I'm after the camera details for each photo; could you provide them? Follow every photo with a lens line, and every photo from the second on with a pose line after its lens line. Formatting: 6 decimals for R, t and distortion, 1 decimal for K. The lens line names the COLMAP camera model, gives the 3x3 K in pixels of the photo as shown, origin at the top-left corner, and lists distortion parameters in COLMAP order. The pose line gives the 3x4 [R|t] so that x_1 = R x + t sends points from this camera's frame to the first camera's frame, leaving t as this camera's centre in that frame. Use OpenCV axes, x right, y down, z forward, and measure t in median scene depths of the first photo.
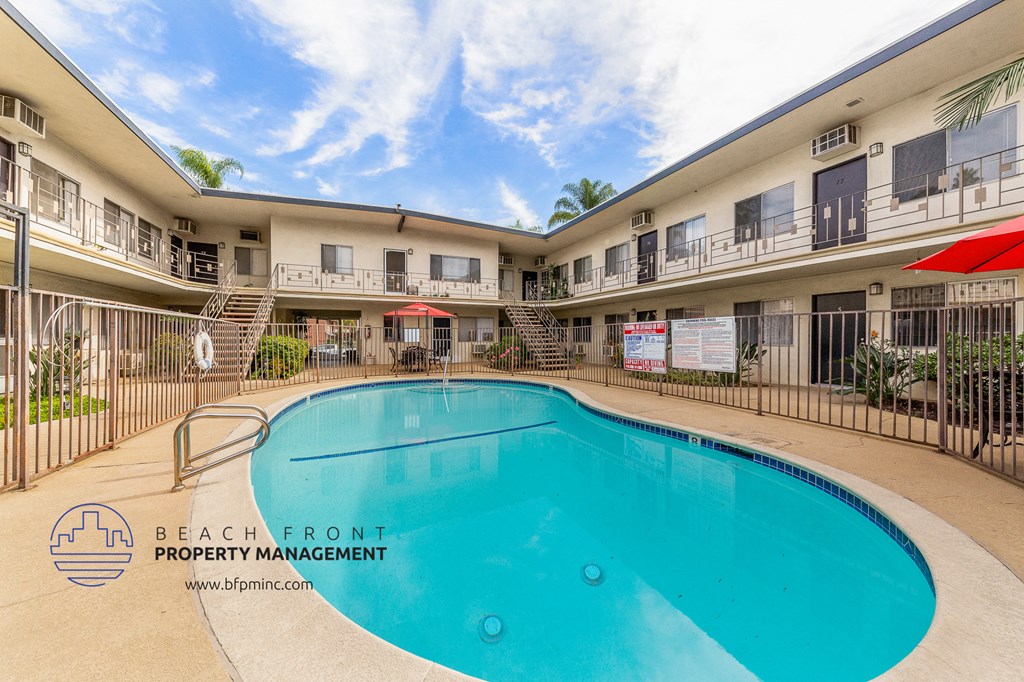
lens RADIAL K [[353.8, 0, 510.3], [0, 353.8, 338.1], [0, 0, 1]] dist [0.015650, -0.005395]
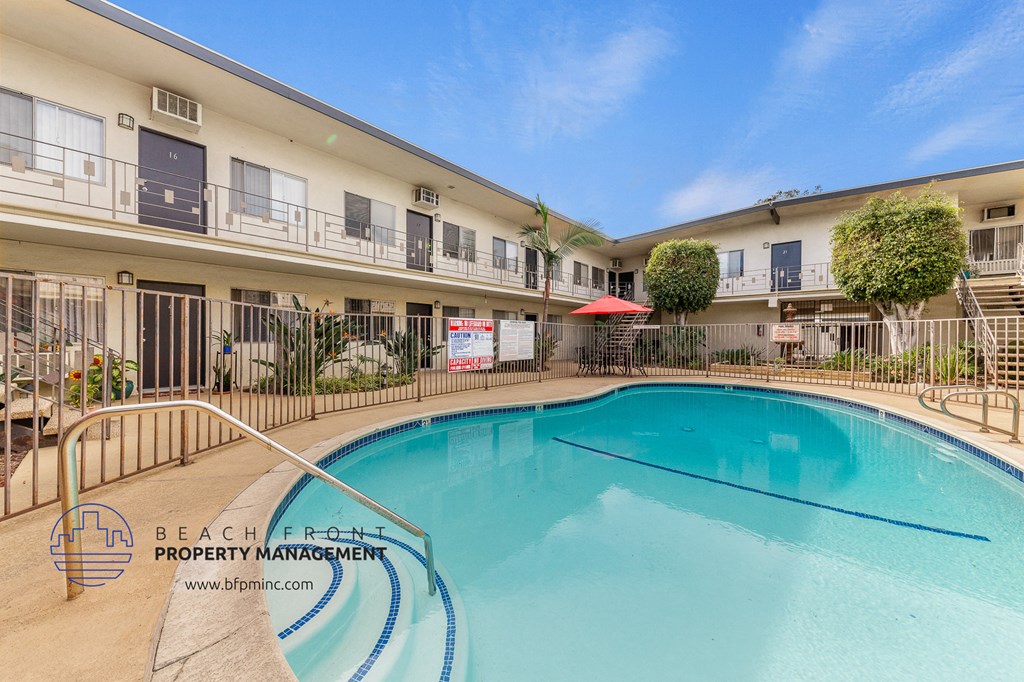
lens RADIAL K [[372.2, 0, 510.5], [0, 372.2, 333.9], [0, 0, 1]] dist [0.002358, -0.000125]
pose [[-0.450961, 0.001909, 0.892542, -0.566434], [-0.007334, 0.999956, -0.005844, 0.001214], [-0.892514, -0.009181, -0.450927, 1.350137]]
